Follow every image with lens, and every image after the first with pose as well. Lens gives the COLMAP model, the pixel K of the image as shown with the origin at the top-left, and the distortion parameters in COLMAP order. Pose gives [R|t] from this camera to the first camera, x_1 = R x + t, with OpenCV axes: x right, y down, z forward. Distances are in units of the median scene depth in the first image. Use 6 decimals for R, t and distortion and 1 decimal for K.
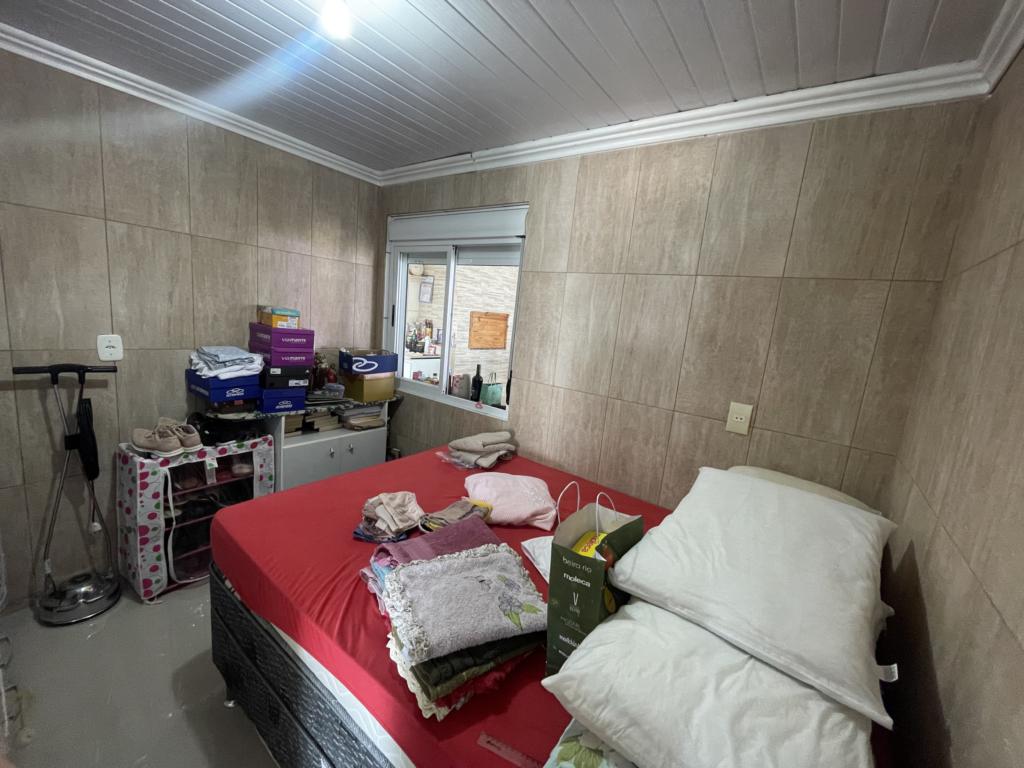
lens RADIAL K [[413.4, 0, 511.3], [0, 413.4, 379.7], [0, 0, 1]] dist [0.000817, 0.000088]
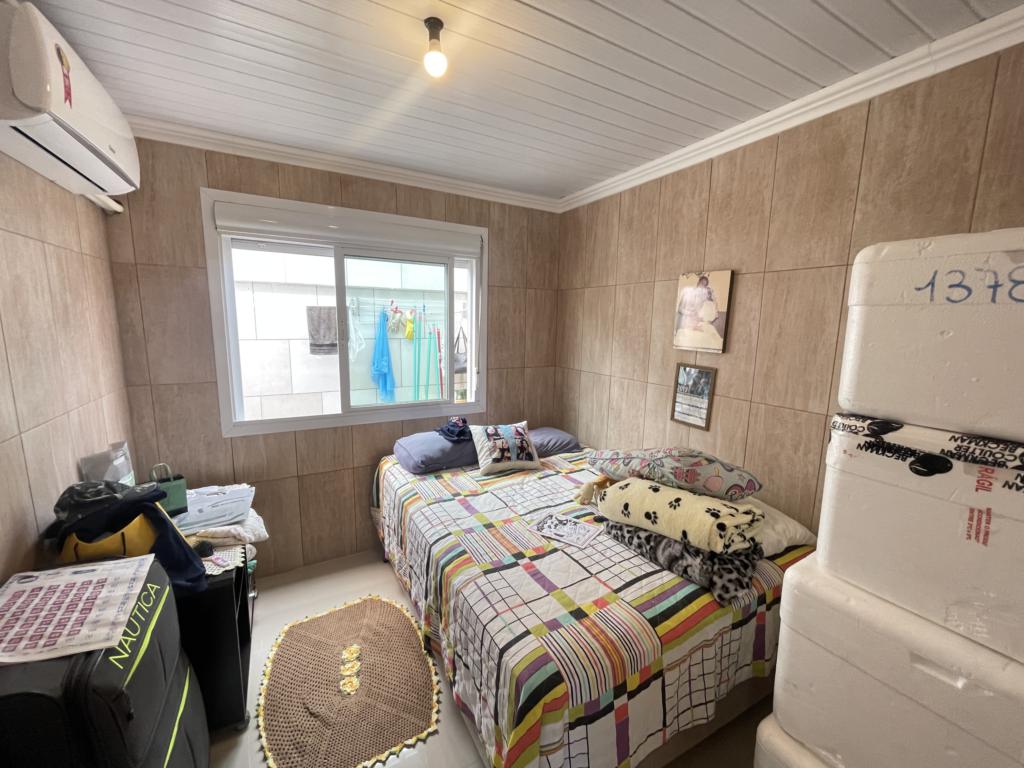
lens RADIAL K [[413.4, 0, 515.1], [0, 413.4, 383.8], [0, 0, 1]] dist [0.000817, 0.000088]
pose [[0.911652, -0.010761, -0.410823, 0.138146], [-0.000184, 0.999646, -0.026593, 0.029242], [0.410964, 0.024319, 0.911327, -0.100069]]
